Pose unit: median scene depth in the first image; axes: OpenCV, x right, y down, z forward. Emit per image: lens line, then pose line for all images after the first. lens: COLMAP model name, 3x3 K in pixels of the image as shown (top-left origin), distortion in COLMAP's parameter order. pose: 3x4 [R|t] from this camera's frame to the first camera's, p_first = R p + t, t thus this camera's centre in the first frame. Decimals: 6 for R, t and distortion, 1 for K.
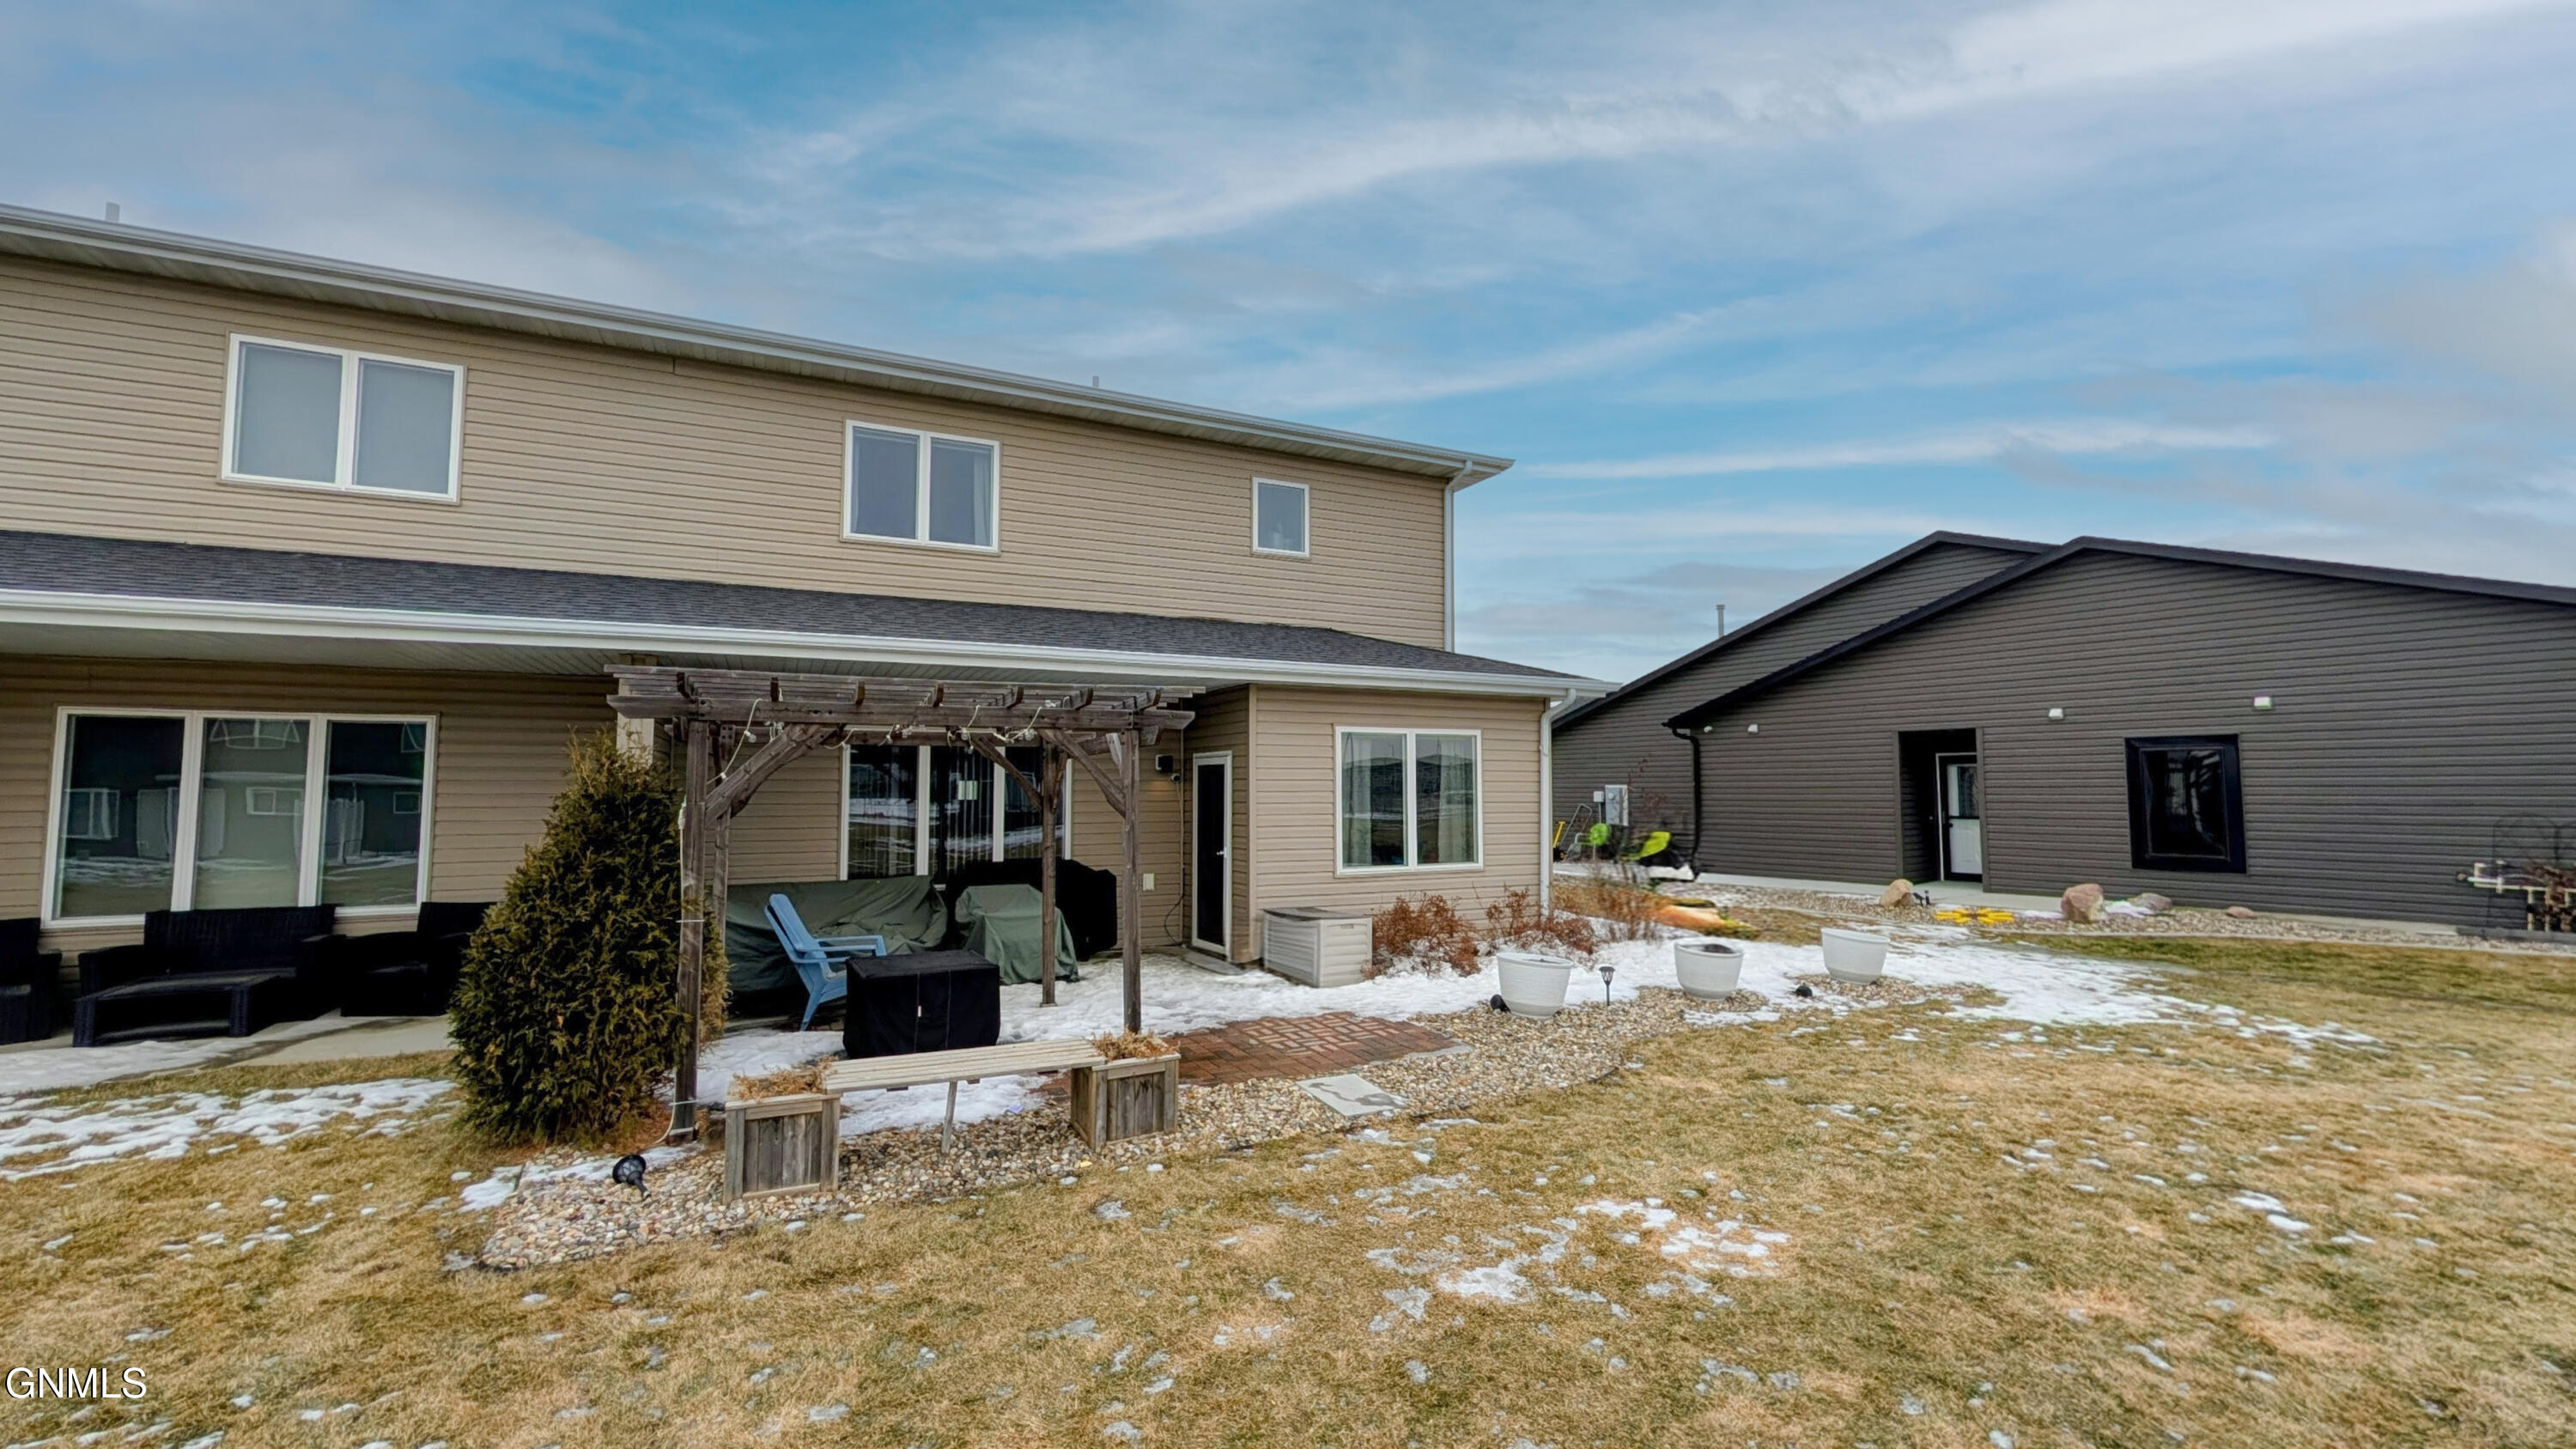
lens RADIAL K [[1037.2, 0, 1294.4], [0, 1037.2, 711.1], [0, 0, 1]] dist [-0.003518, -0.000218]
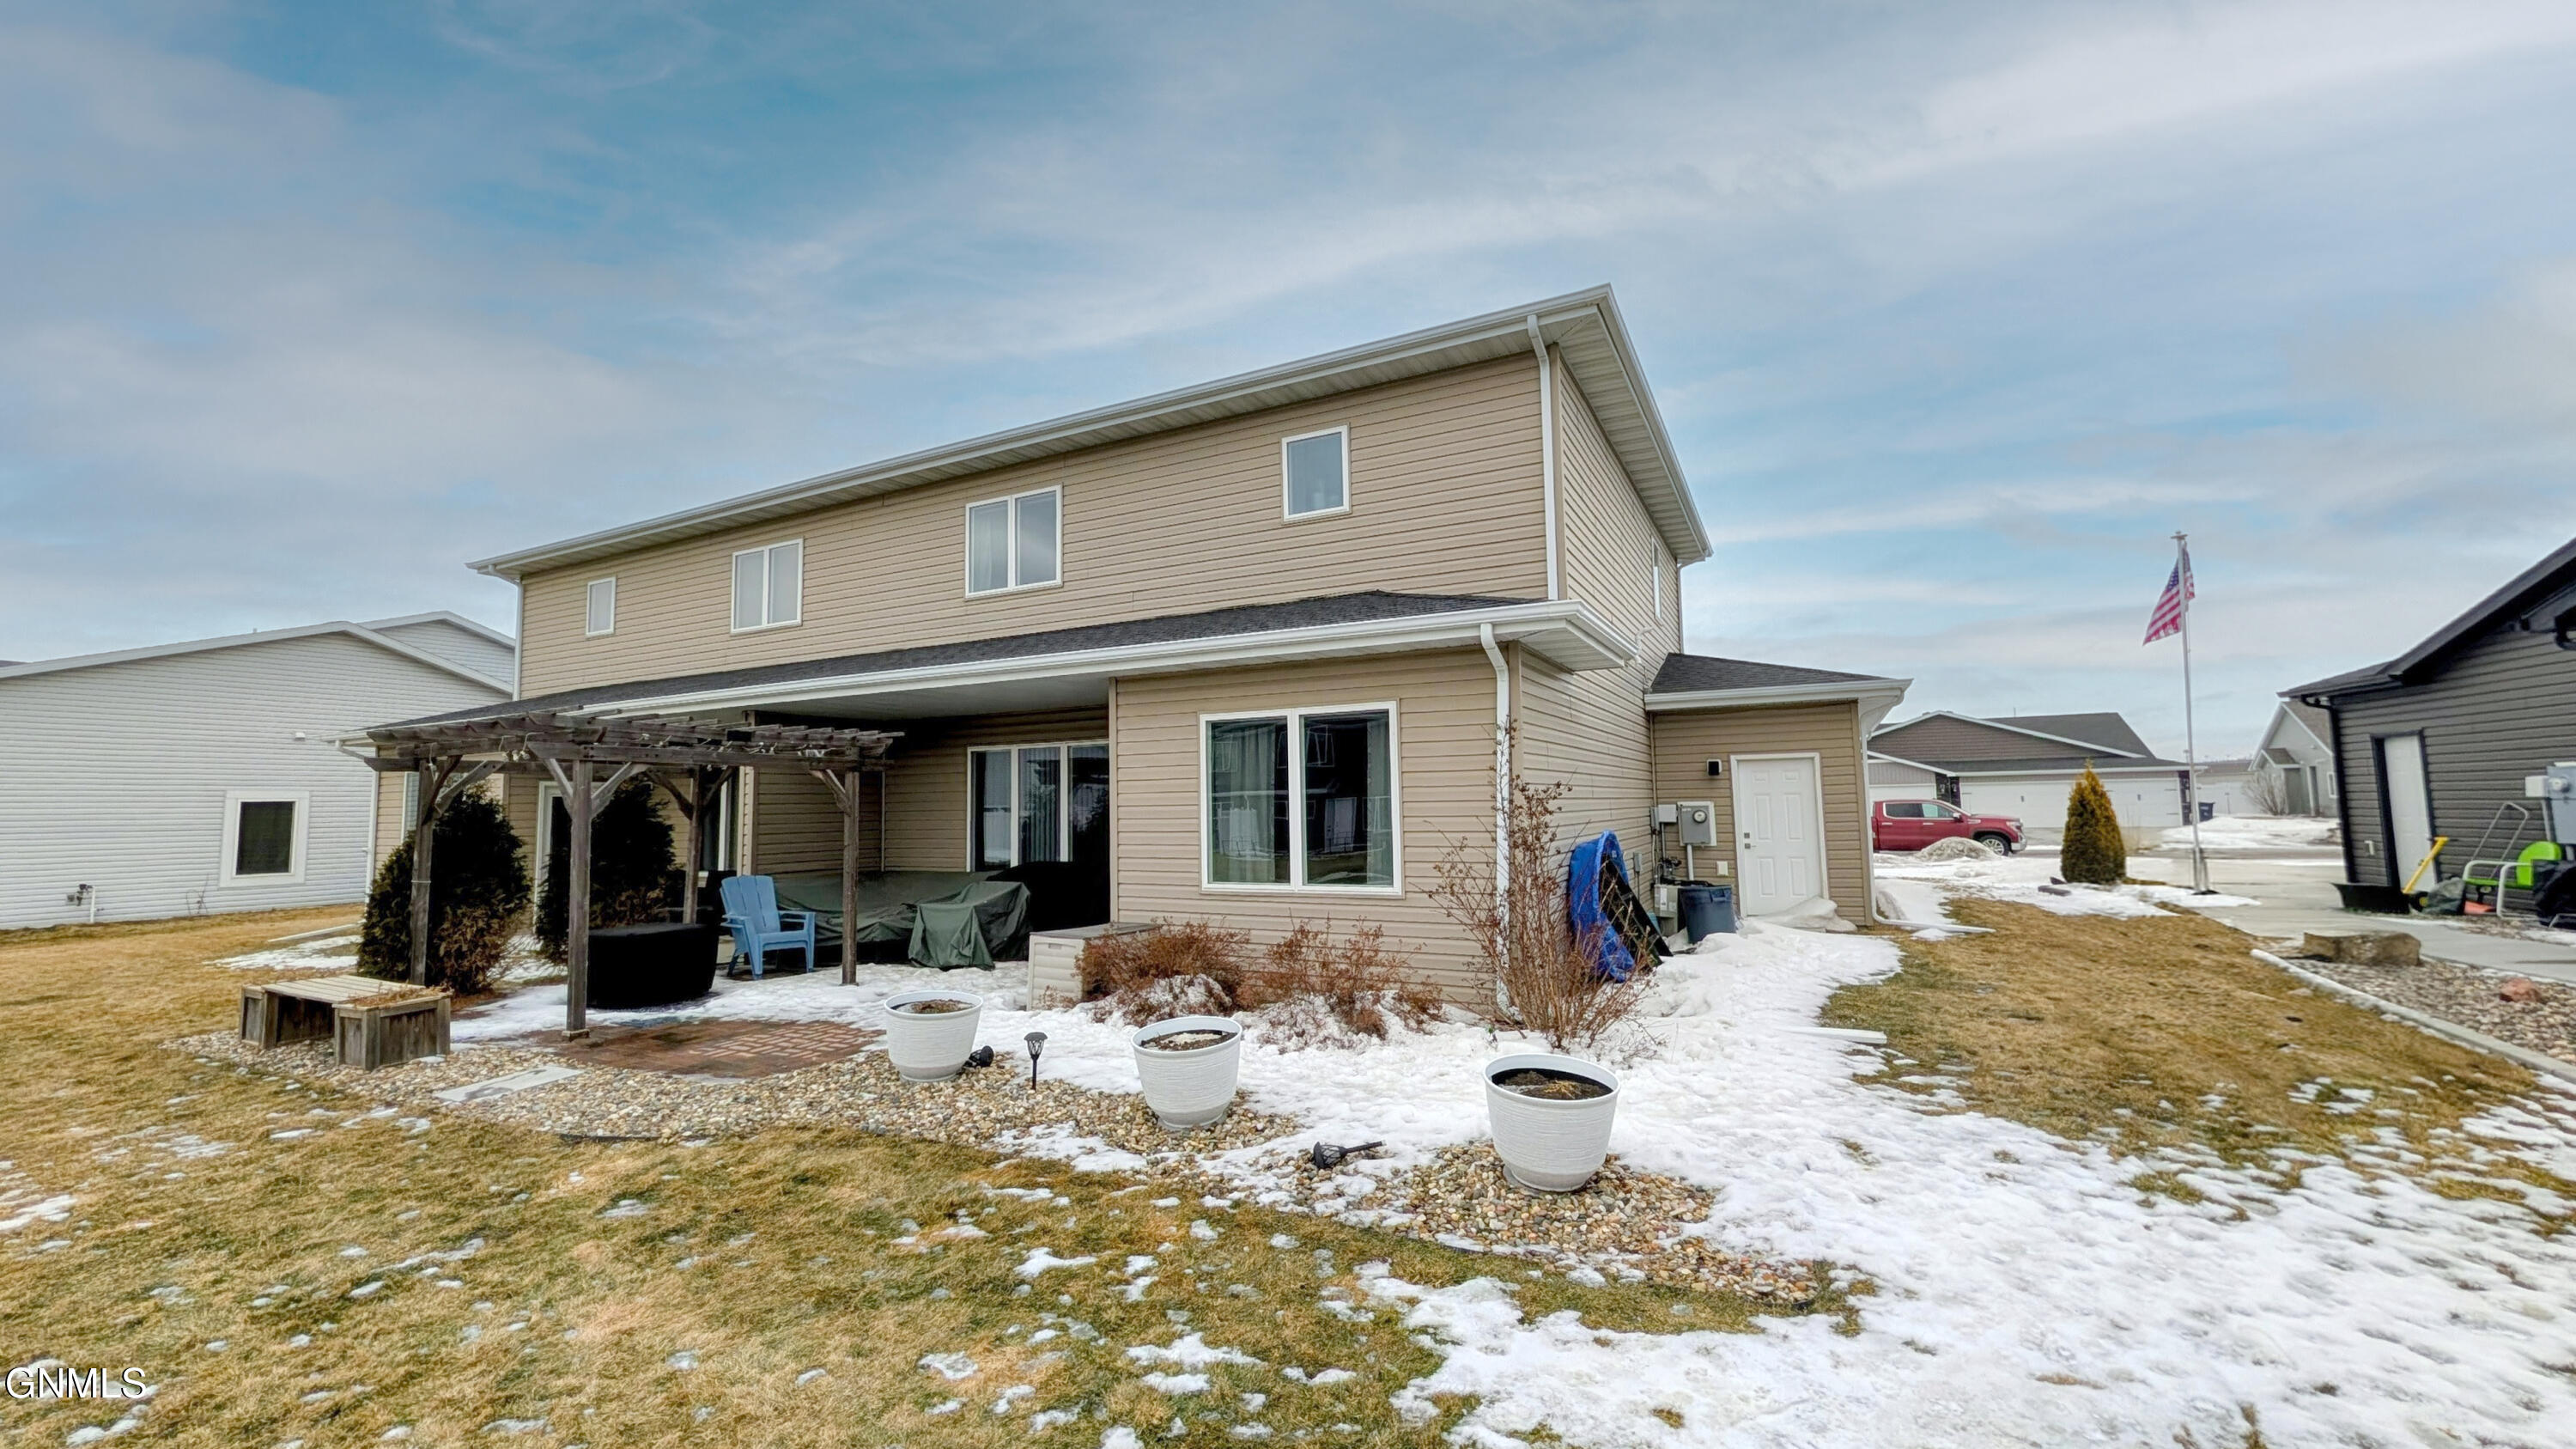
lens RADIAL K [[1003.1, 0, 1290.9], [0, 1003.1, 718.7], [0, 0, 1]] dist [-0.002366, 0.000010]
pose [[0.589601, -0.080244, -0.803699, 1.197503], [0.071529, 0.996330, -0.047002, 0.100404], [0.804521, -0.029776, 0.593177, 0.927458]]
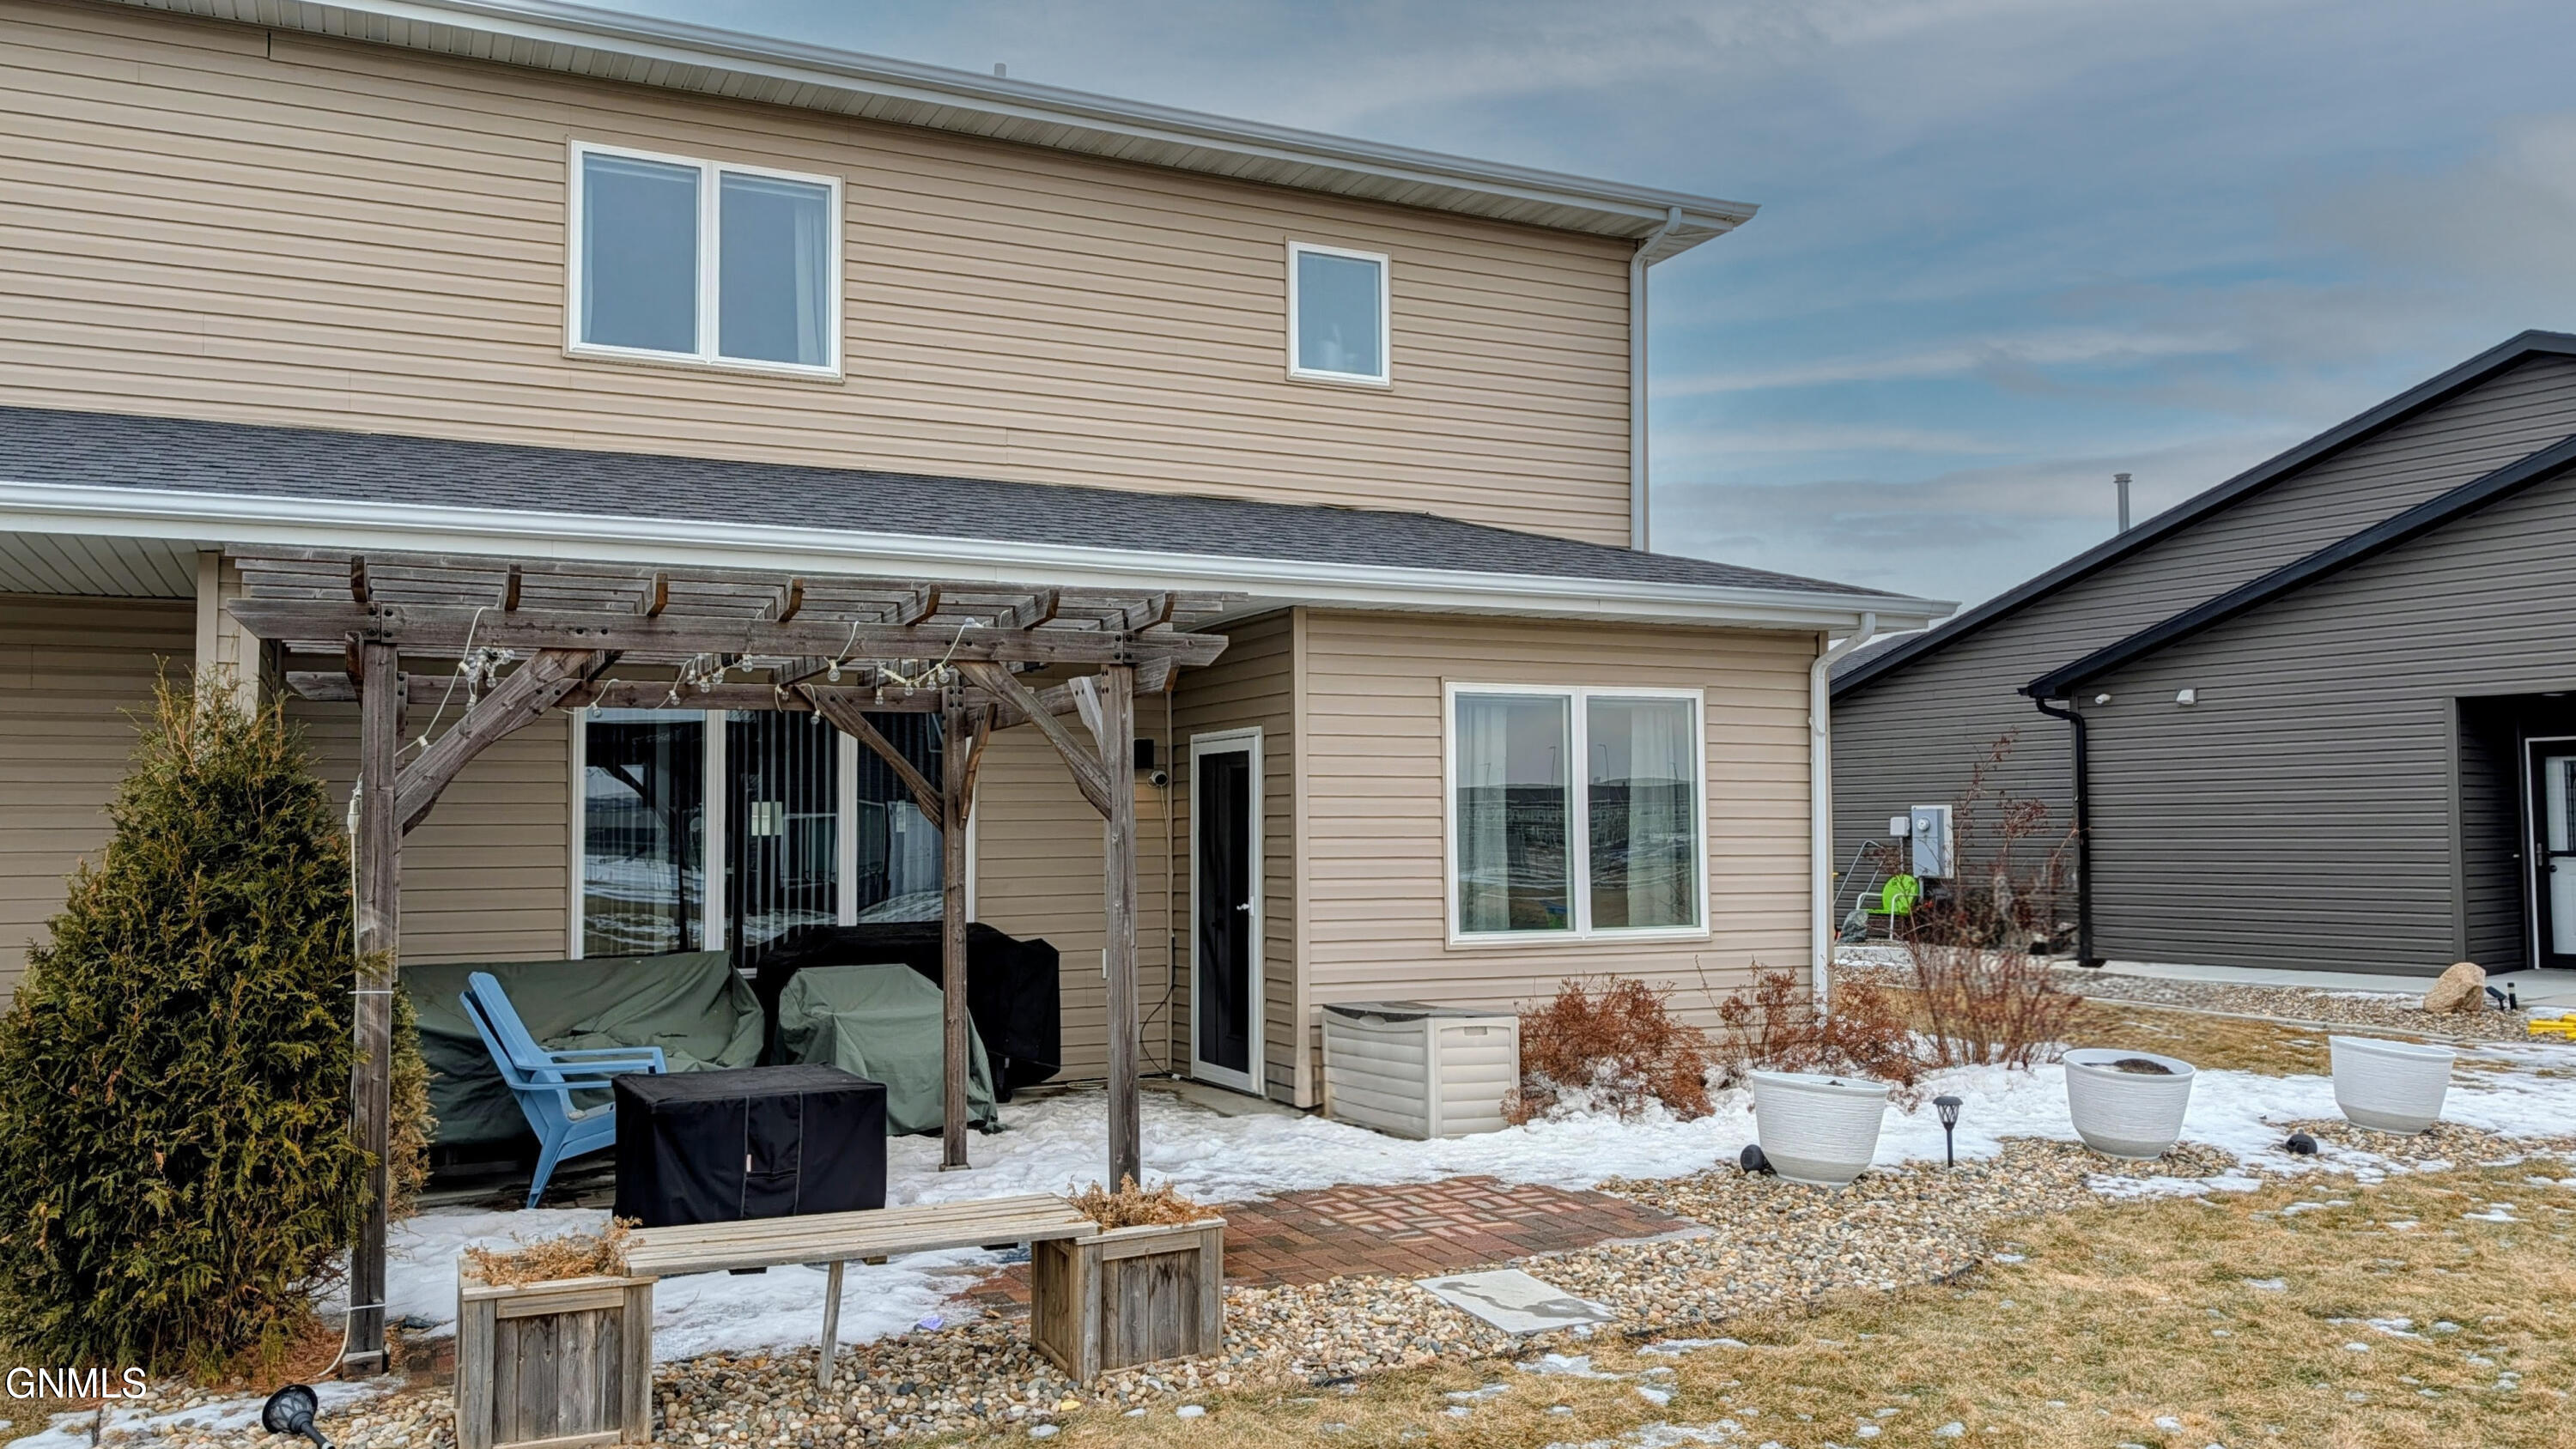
lens RADIAL K [[1882.1, 0, 1296.1], [0, 1882.1, 711.3], [0, 0, 1]] dist [0.021780, -0.023226]
pose [[0.999855, -0.006823, -0.015596, -0.041449], [0.006998, 0.999913, 0.011220, 0.029751], [0.015518, -0.011328, 0.999815, -0.029974]]
